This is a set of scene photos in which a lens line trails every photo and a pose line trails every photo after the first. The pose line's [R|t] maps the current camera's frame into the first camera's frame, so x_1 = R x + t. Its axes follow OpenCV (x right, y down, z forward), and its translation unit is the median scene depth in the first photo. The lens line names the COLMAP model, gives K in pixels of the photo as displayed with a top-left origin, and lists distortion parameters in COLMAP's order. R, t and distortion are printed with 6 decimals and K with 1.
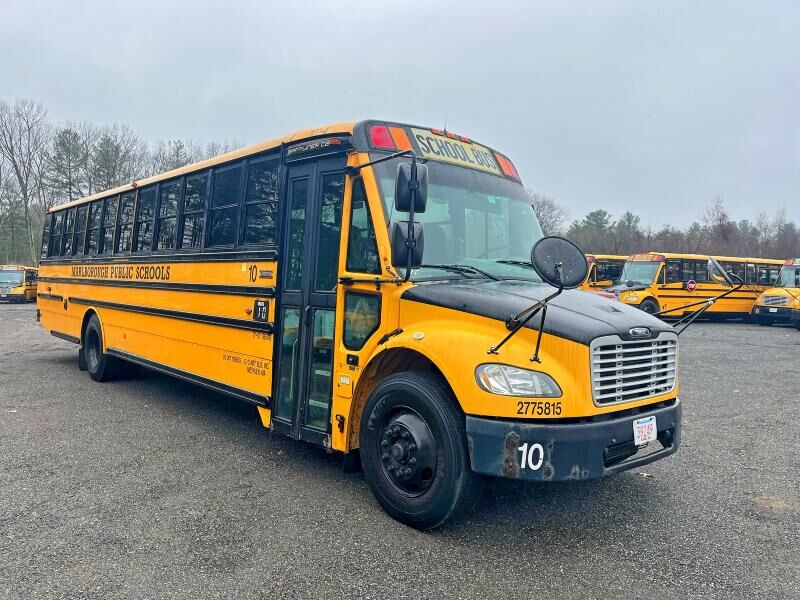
lens RADIAL K [[618.1, 0, 411.3], [0, 618.1, 296.5], [0, 0, 1]] dist [0.043911, -0.014311]
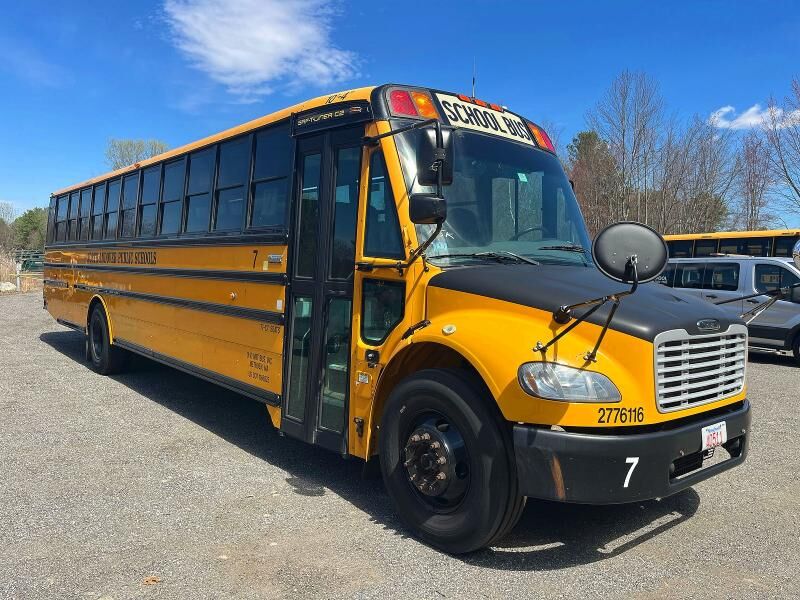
lens RADIAL K [[618.1, 0, 401.2], [0, 618.1, 301.7], [0, 0, 1]] dist [0.043911, -0.014311]
pose [[0.999386, -0.002496, -0.034937, -0.021914], [0.003560, 0.999530, 0.030439, -0.001726], [0.034845, -0.030545, 0.998926, 0.113837]]
